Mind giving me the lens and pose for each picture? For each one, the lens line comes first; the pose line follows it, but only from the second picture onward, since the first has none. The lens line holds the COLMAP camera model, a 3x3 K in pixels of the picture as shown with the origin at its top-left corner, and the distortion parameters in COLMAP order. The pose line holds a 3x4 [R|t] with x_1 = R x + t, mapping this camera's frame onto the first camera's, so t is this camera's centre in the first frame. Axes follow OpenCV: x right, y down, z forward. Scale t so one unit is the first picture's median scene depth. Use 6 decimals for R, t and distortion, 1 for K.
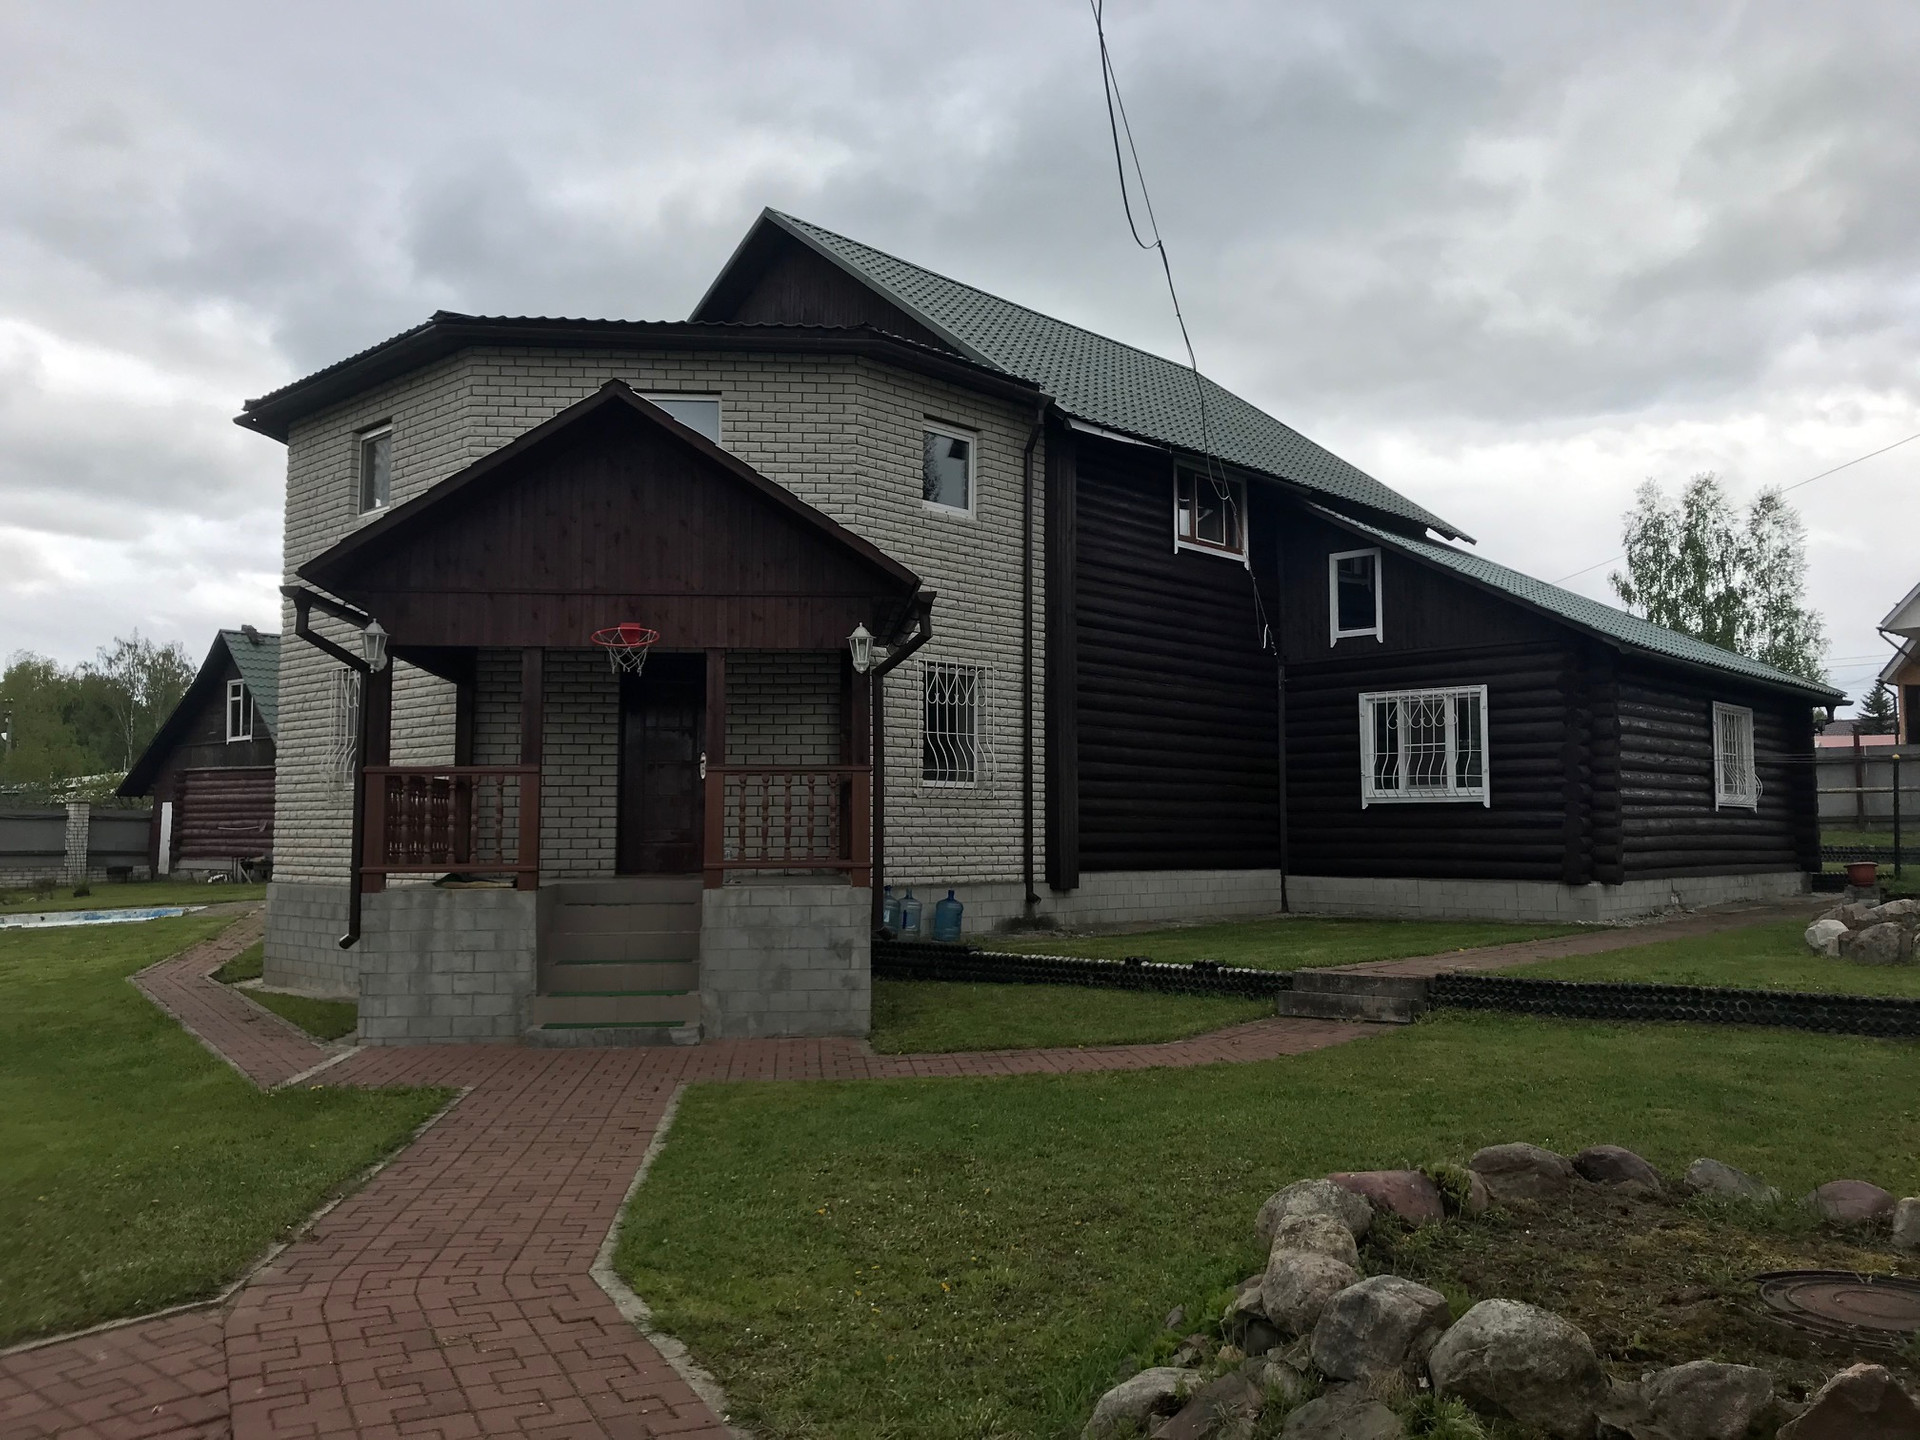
lens RADIAL K [[1547.8, 0, 952.9], [0, 1547.8, 687.3], [0, 0, 1]] dist [0.068265, -0.115792]
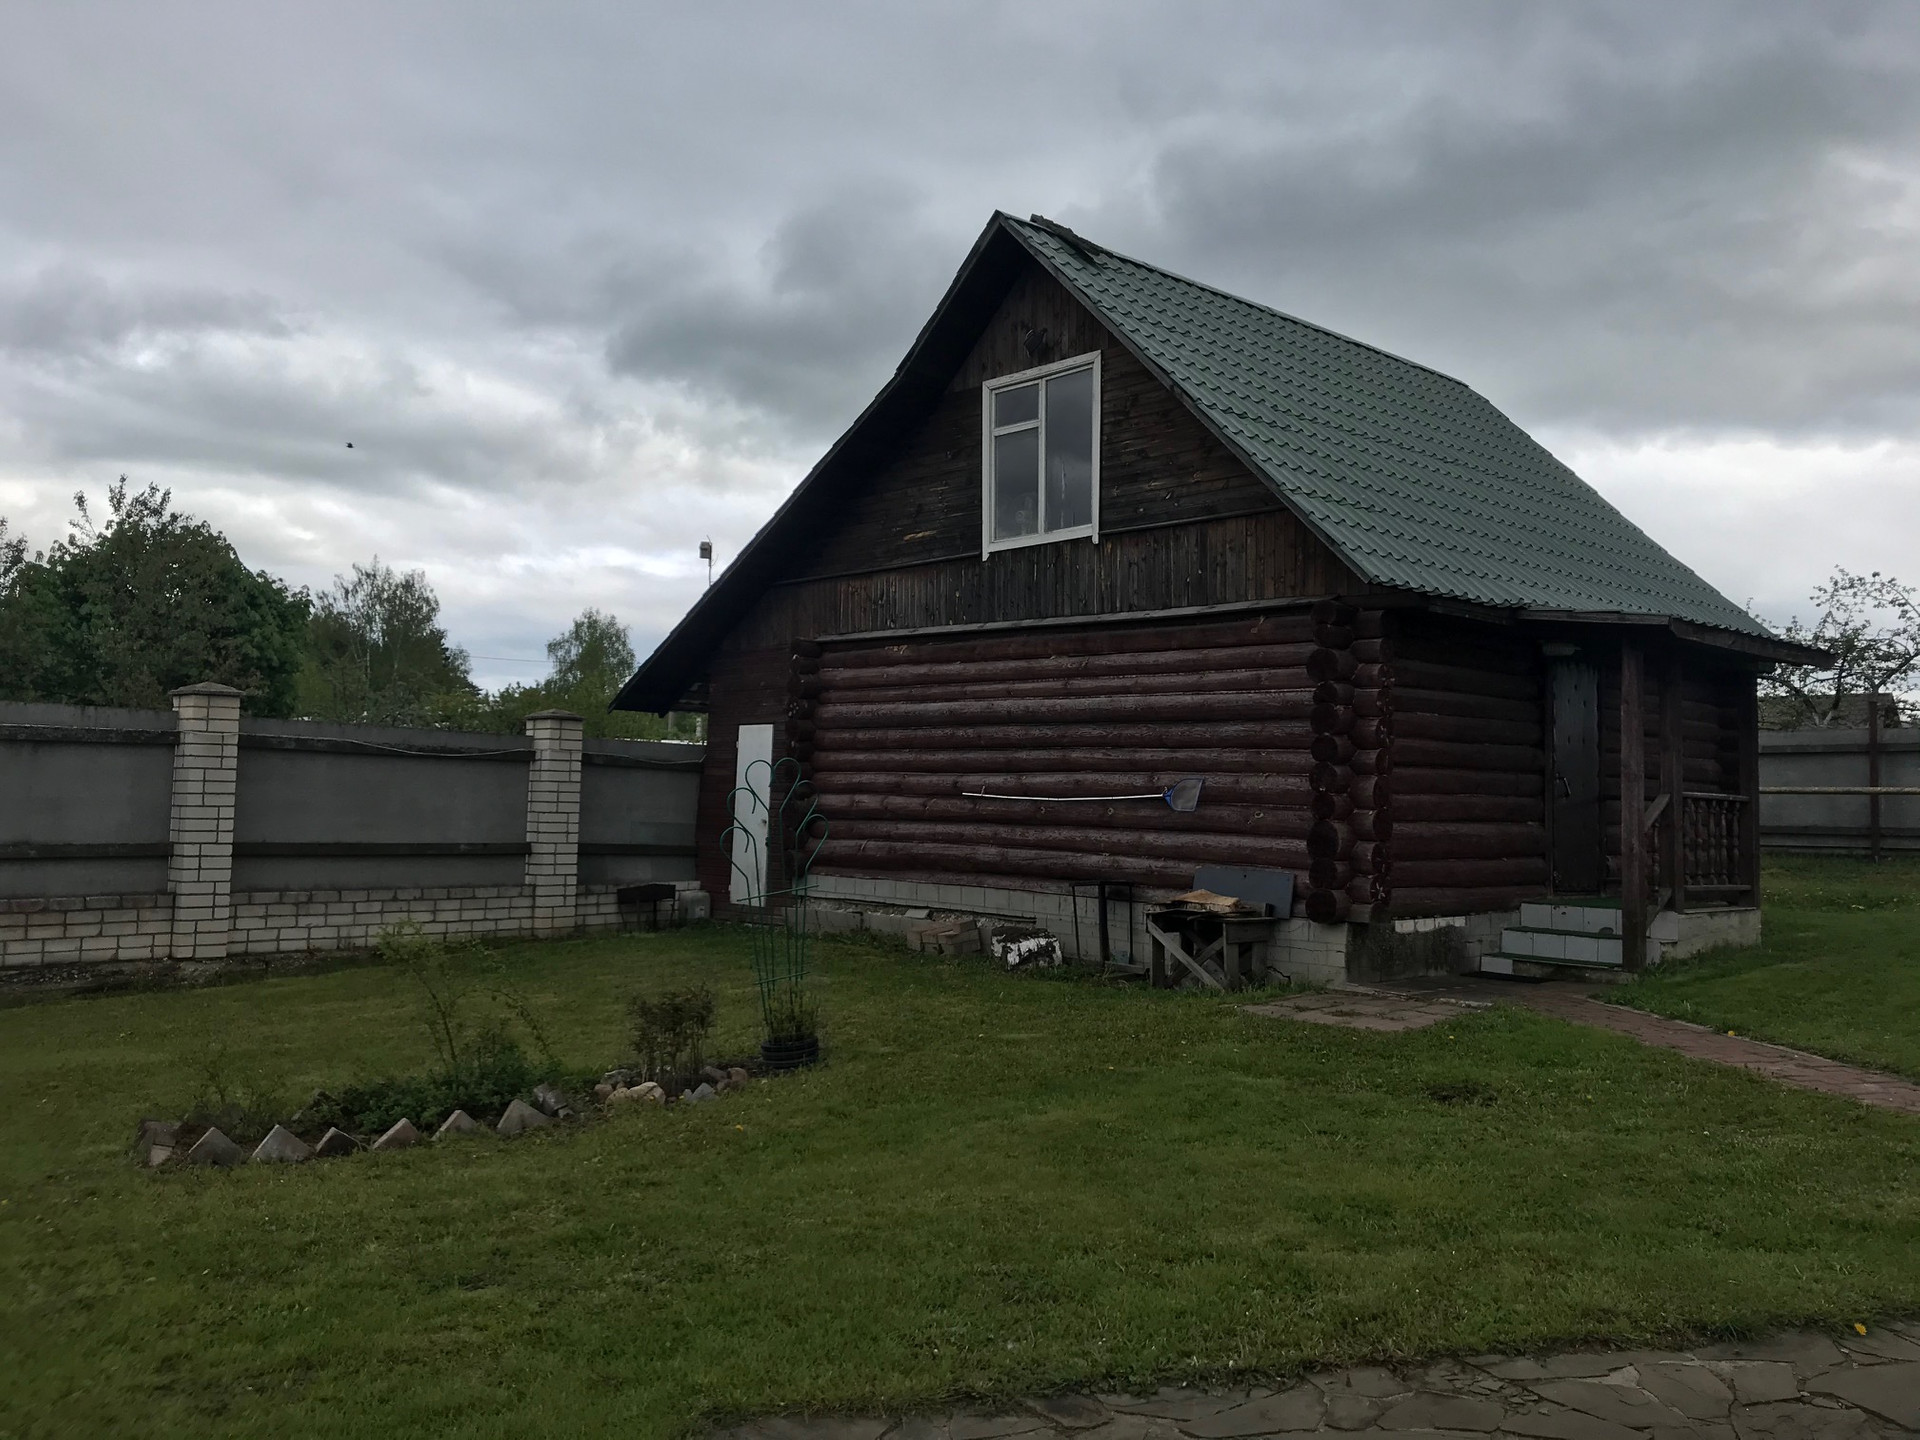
lens RADIAL K [[1547.8, 0, 952.9], [0, 1547.8, 687.3], [0, 0, 1]] dist [0.068265, -0.115792]
pose [[0.994422, 0.016401, -0.104189, -0.428996], [-0.014264, 0.999673, 0.021224, 0.057323], [0.104503, -0.019619, 0.994331, 0.638677]]
